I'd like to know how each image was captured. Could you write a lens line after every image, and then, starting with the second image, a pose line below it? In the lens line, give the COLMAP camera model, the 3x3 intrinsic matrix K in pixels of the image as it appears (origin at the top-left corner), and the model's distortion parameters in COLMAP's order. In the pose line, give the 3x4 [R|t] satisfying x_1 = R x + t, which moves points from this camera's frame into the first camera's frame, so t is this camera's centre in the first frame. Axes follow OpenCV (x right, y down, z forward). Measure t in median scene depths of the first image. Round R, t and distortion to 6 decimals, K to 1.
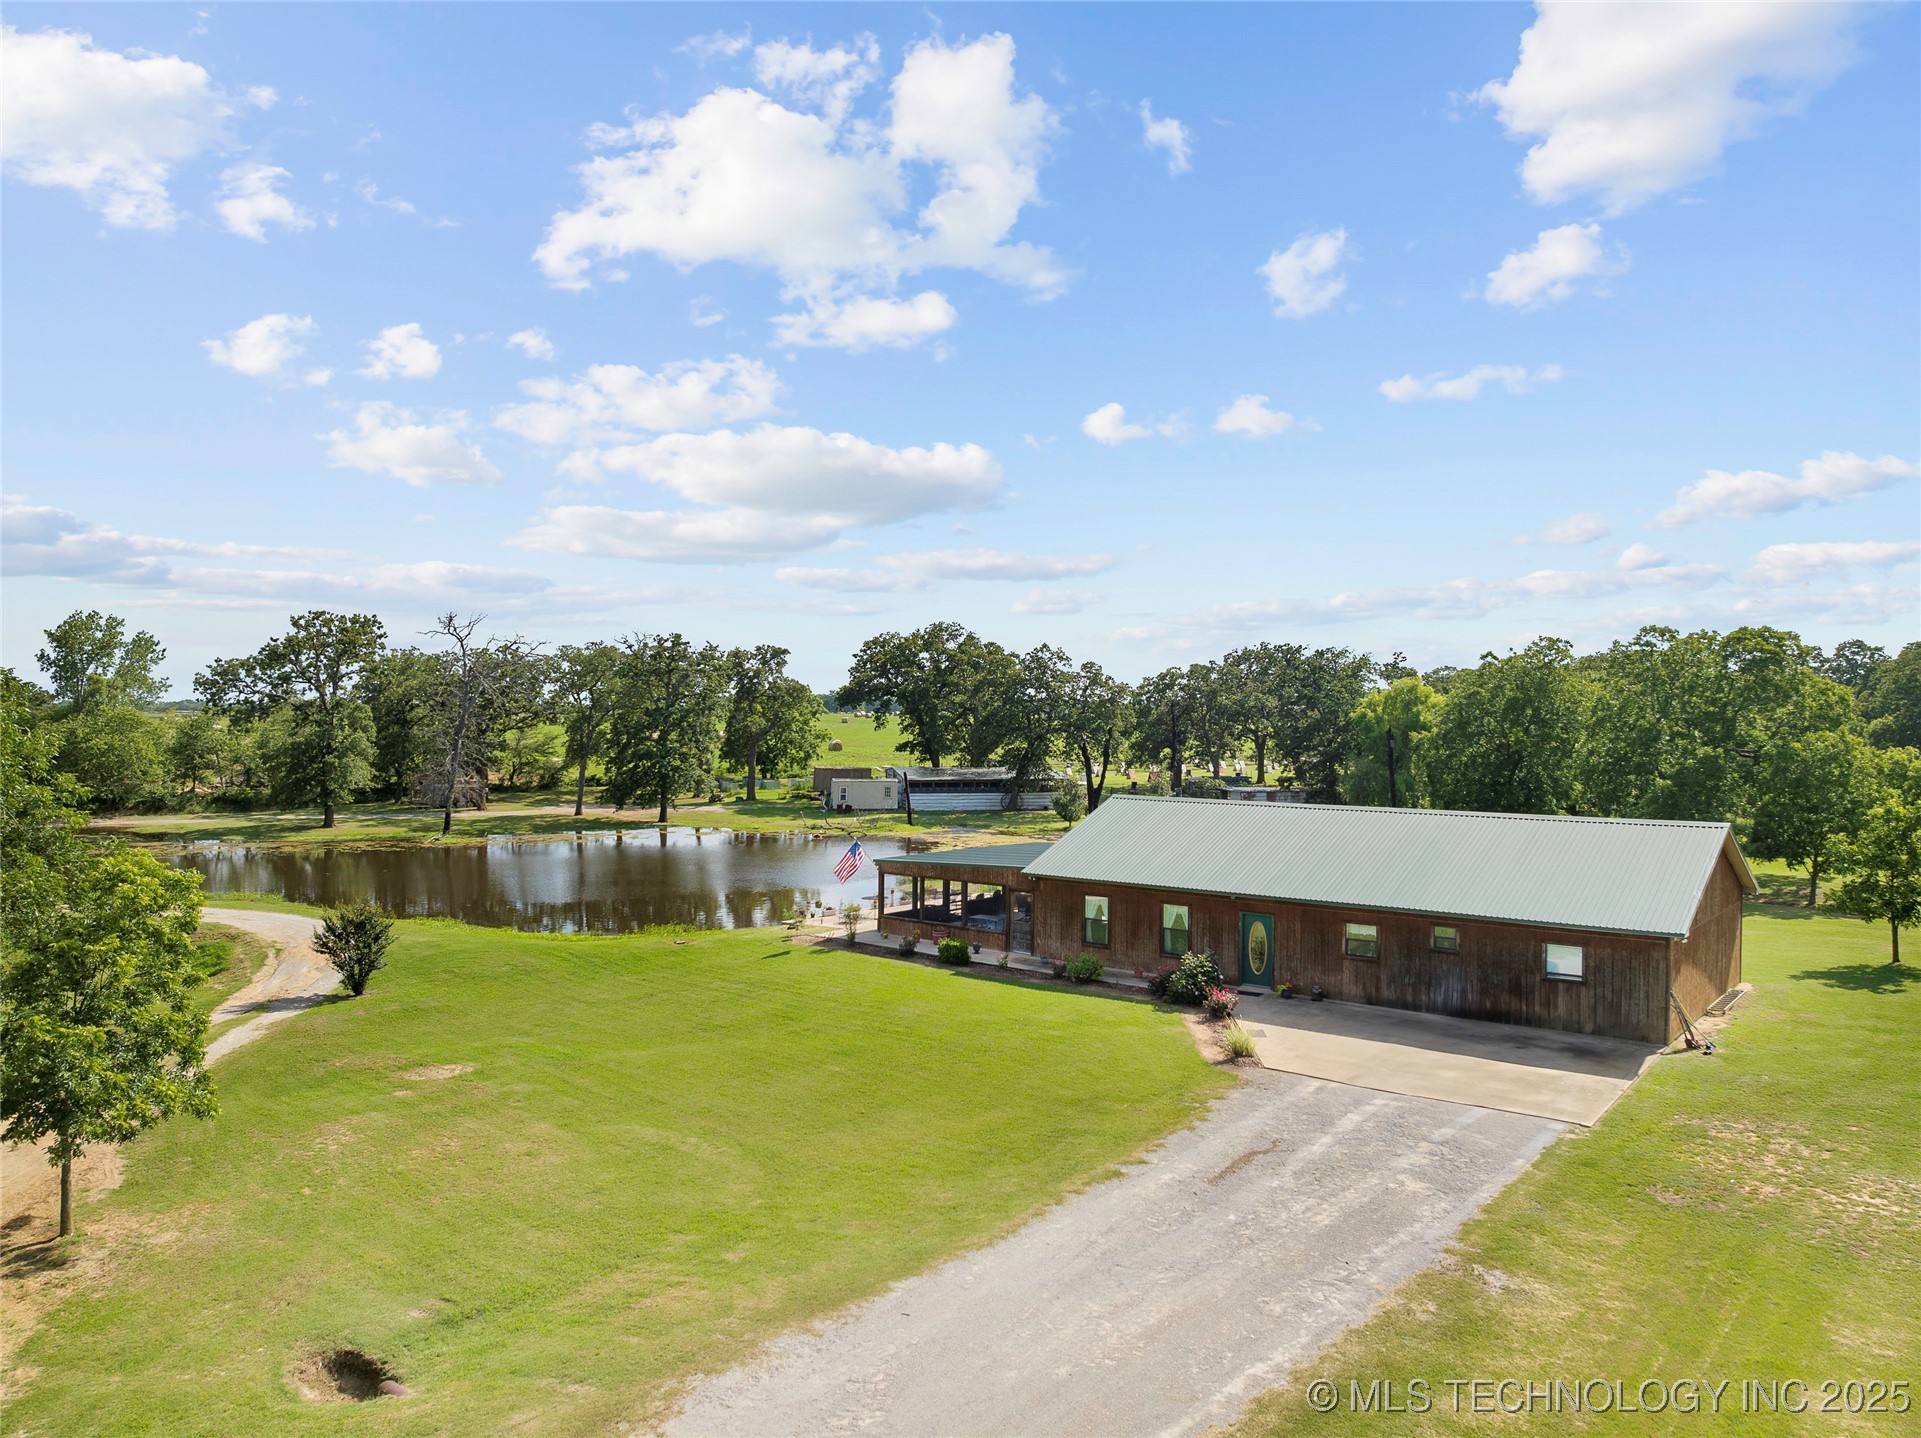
lens RADIAL K [[1350.9, 0, 967.1], [0, 1350.9, 720.4], [0, 0, 1]] dist [0.000323, -0.000252]
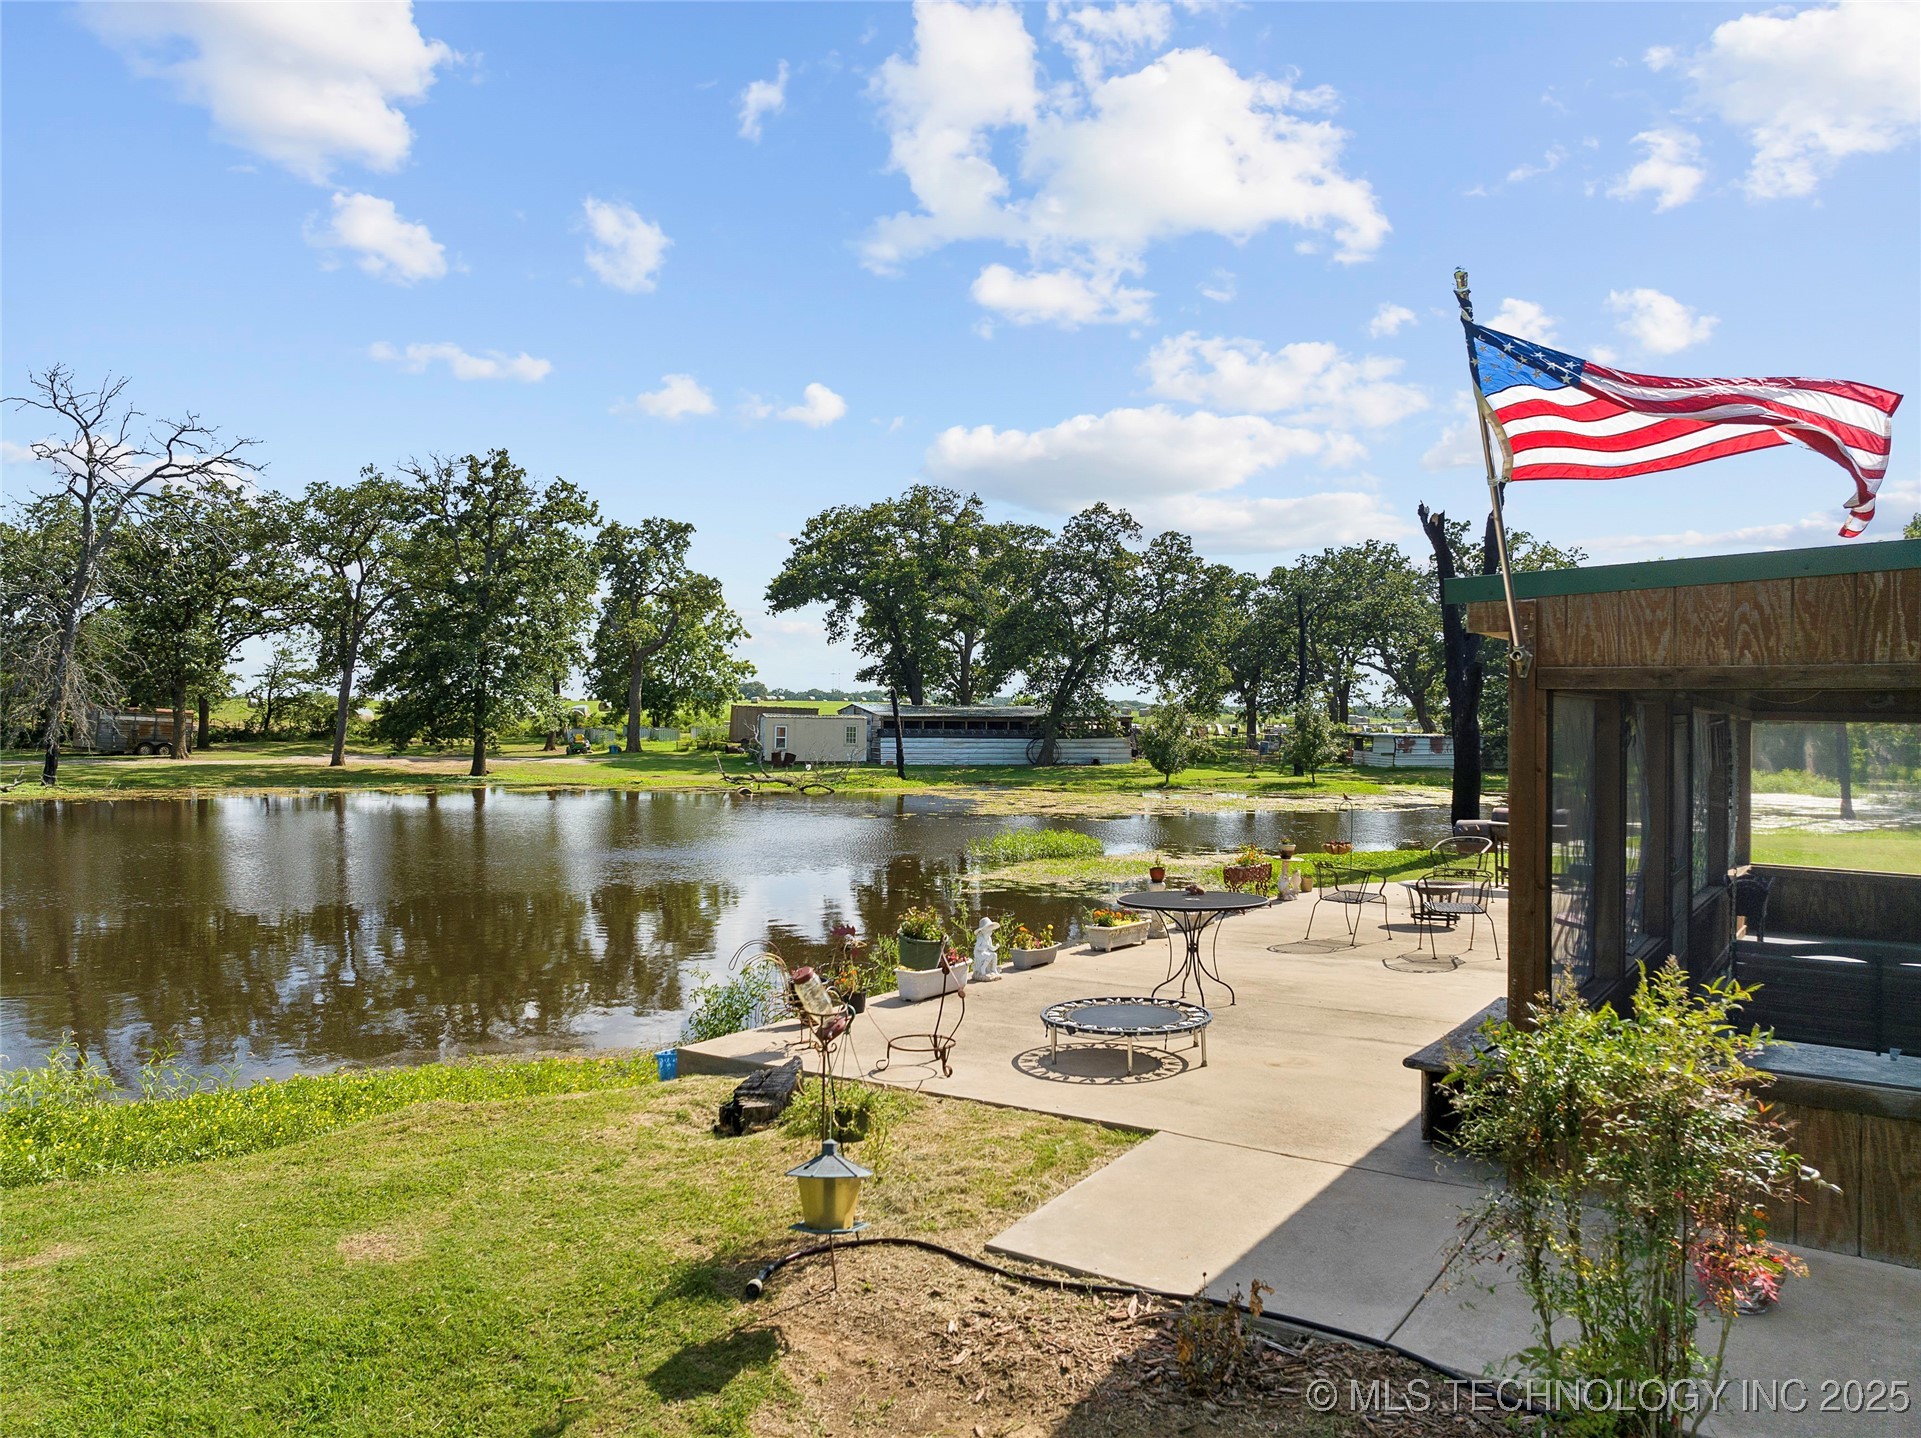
lens RADIAL K [[1393.2, 0, 960.5], [0, 1393.2, 719.0], [0, 0, 1]] dist [-0.000031, 0.000222]
pose [[0.998108, 0.006357, 0.061149, -0.045901], [-0.006406, 0.999979, 0.000608, 0.043216], [-0.061144, -0.000998, 0.998128, 0.335565]]
